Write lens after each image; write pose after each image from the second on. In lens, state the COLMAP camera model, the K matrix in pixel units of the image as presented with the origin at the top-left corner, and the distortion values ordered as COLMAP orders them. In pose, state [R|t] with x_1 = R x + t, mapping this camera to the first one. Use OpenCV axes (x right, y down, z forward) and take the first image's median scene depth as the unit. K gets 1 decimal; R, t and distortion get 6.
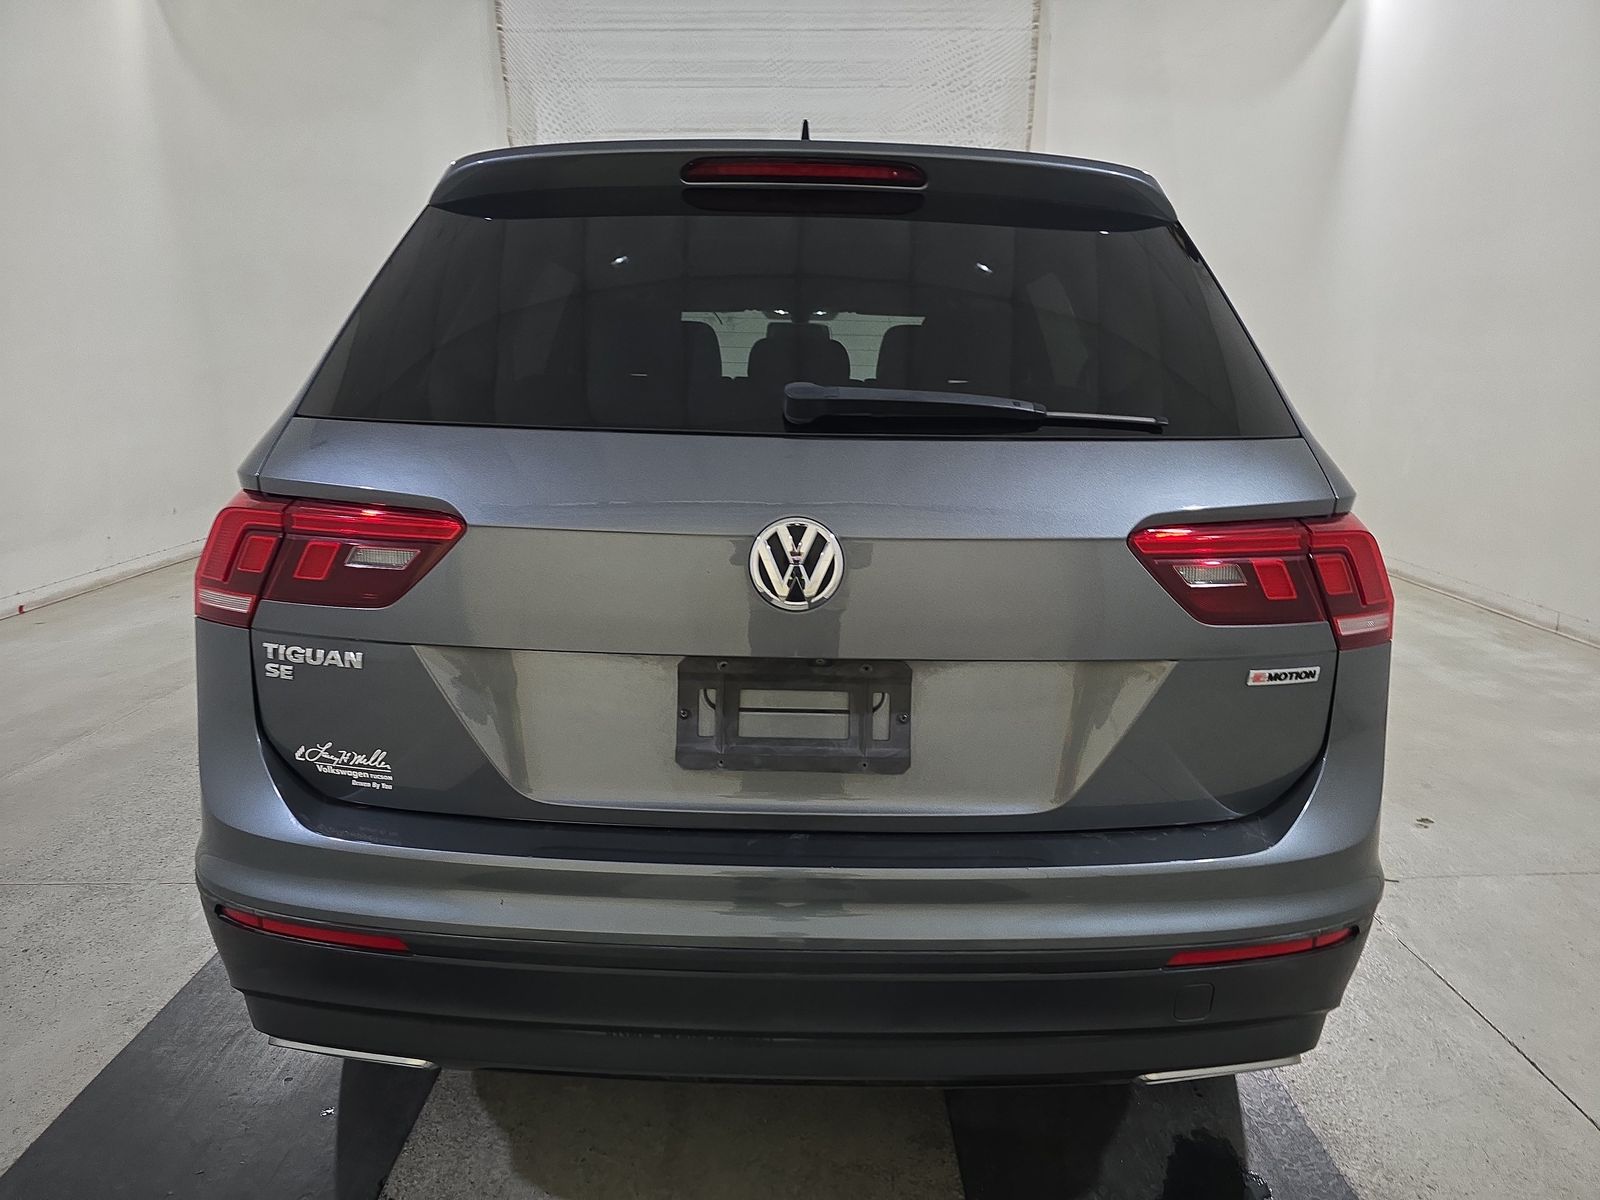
lens RADIAL K [[1081.2, 0, 802.3], [0, 1081.2, 596.6], [0, 0, 1]] dist [0.039876, -0.035084]
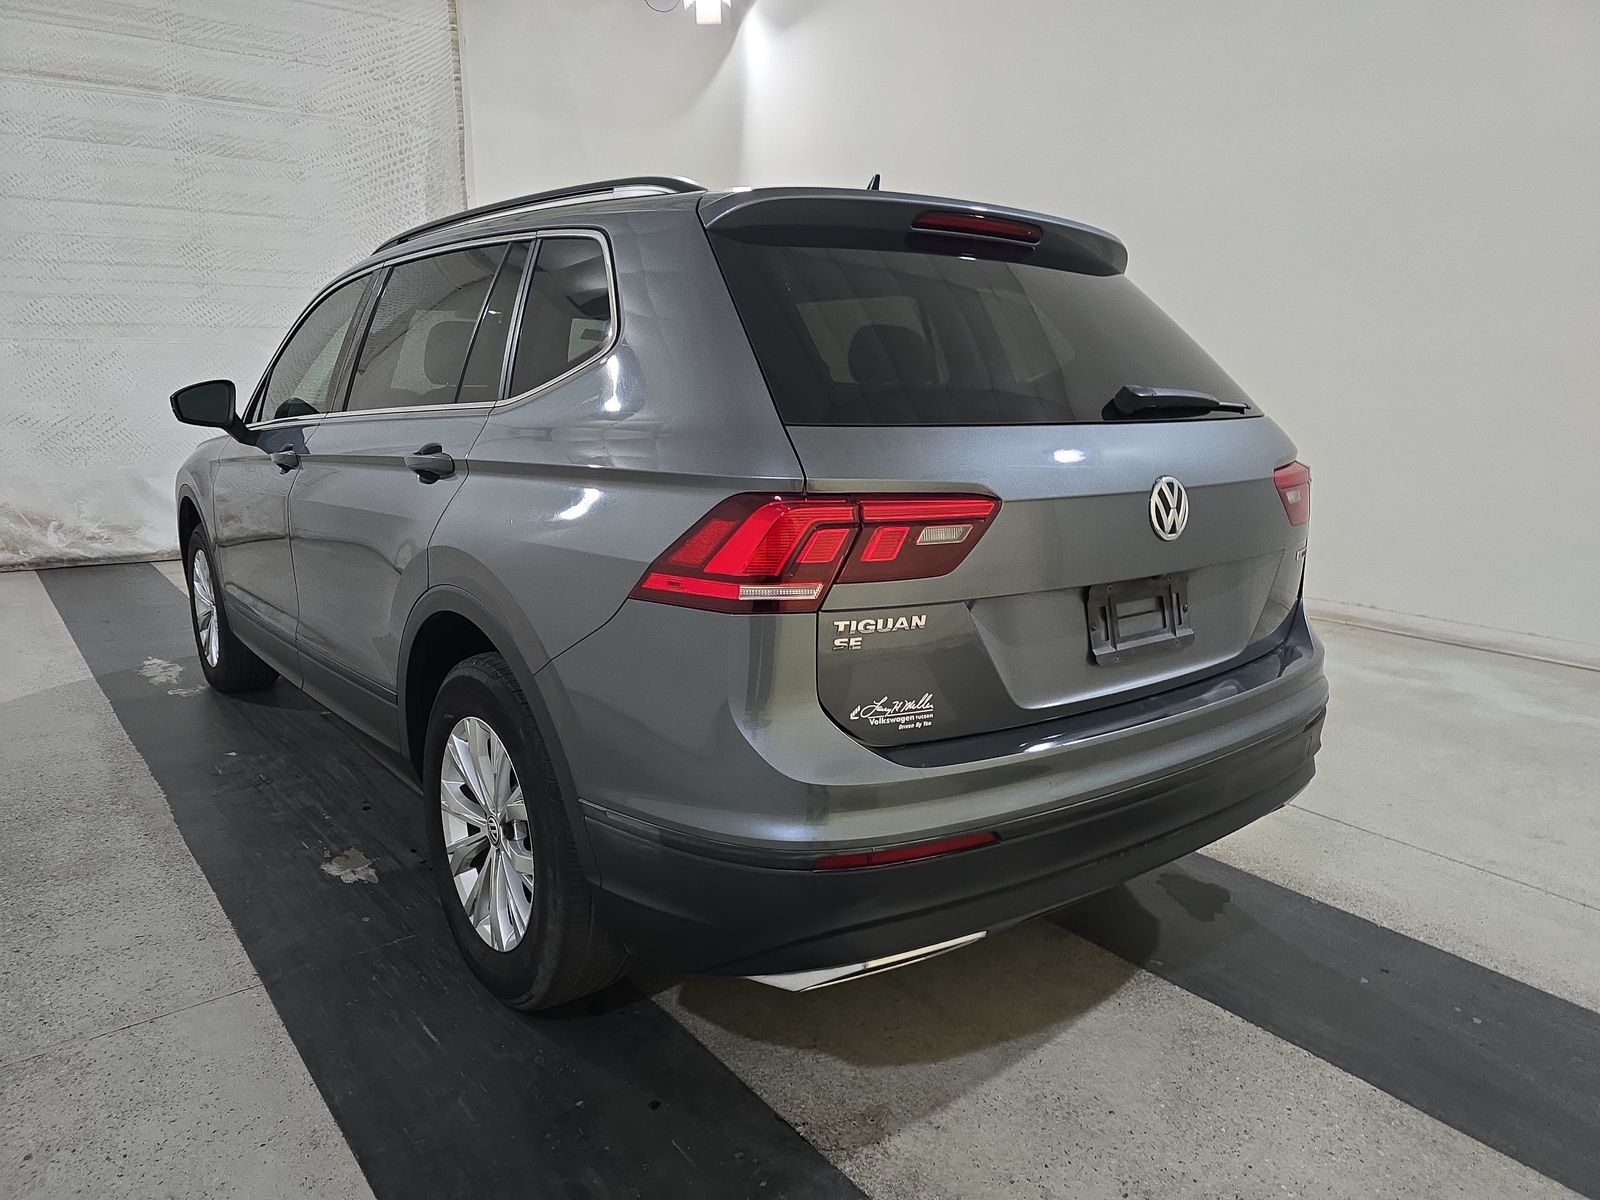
lens RADIAL K [[1081.2, 0, 807.0], [0, 1081.2, 597.7], [0, 0, 1]] dist [0.039876, -0.035084]
pose [[0.783232, -0.131286, 0.607710, -1.206319], [0.128340, 0.990540, 0.048583, -0.041589], [-0.608339, 0.039942, 0.792672, 0.115379]]
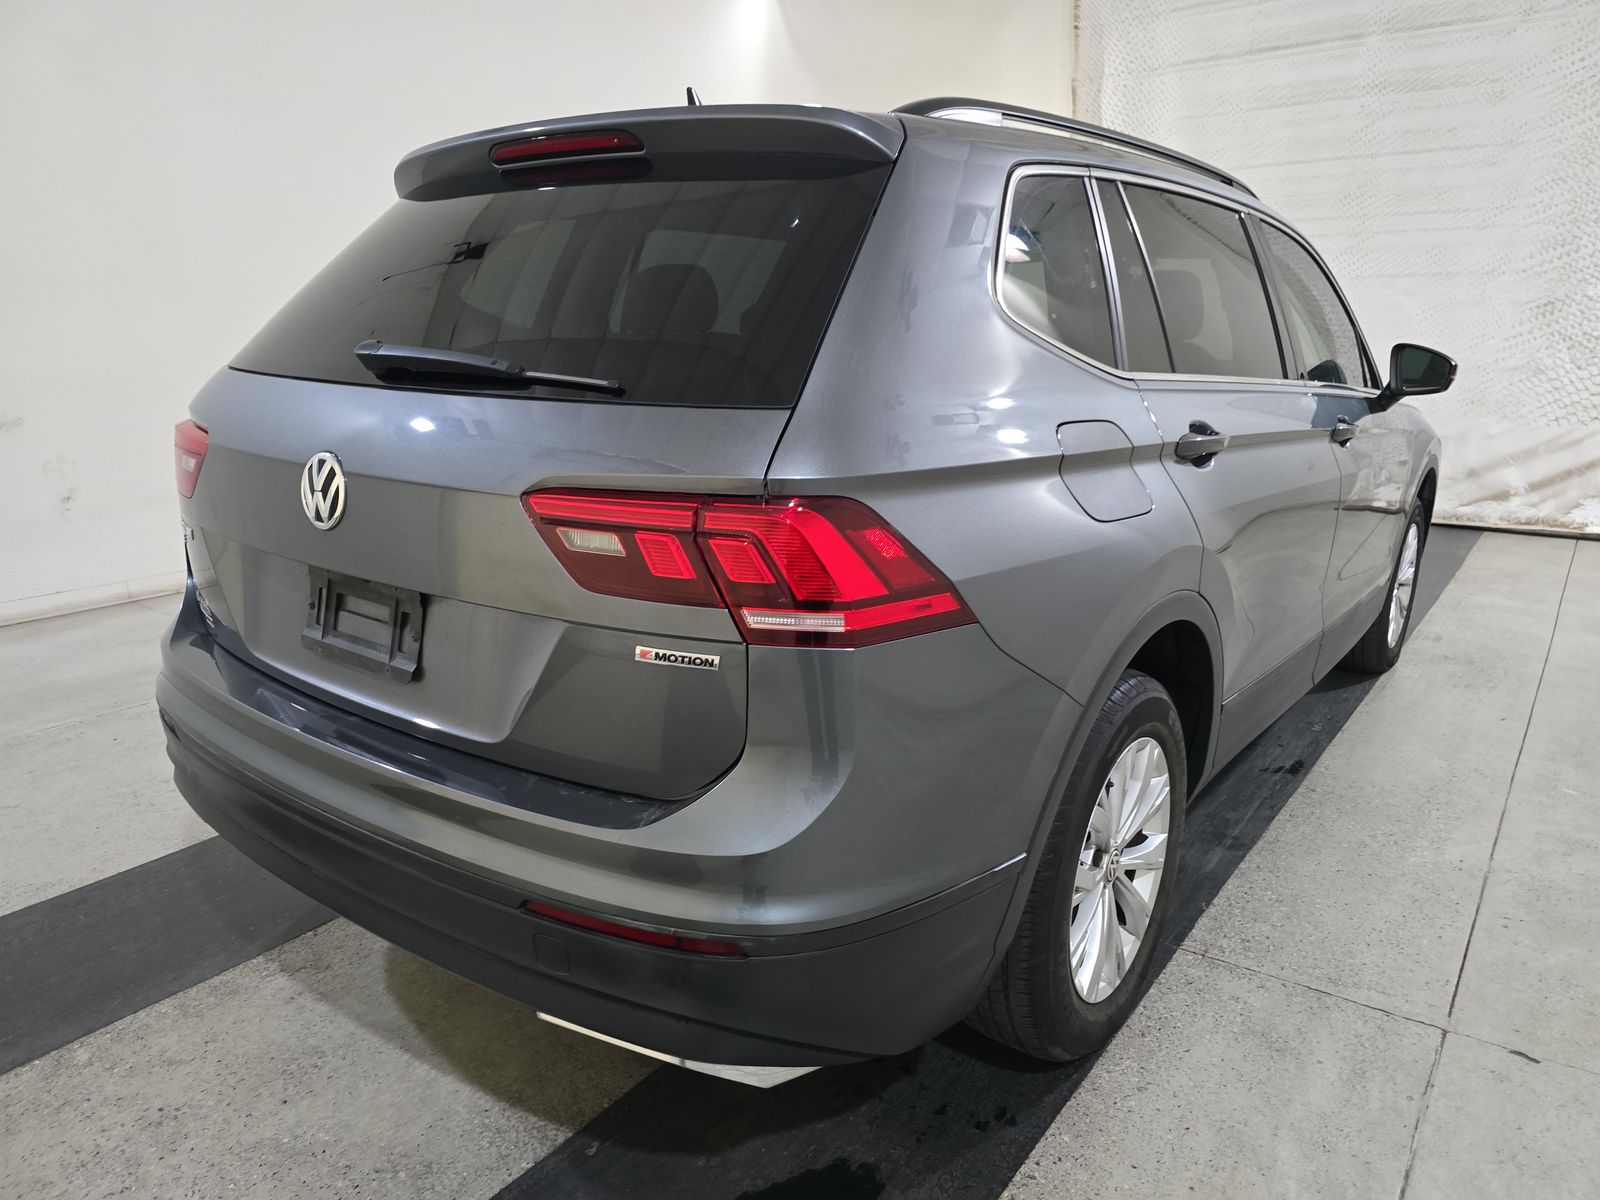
lens RADIAL K [[1081.2, 0, 795.9], [0, 1081.2, 603.1], [0, 0, 1]] dist [0.039876, -0.035084]
pose [[0.796262, 0.144471, -0.587448, 1.057715], [-0.117023, 0.989508, 0.084730, -0.065672], [0.593526, 0.001278, 0.804814, 0.302164]]
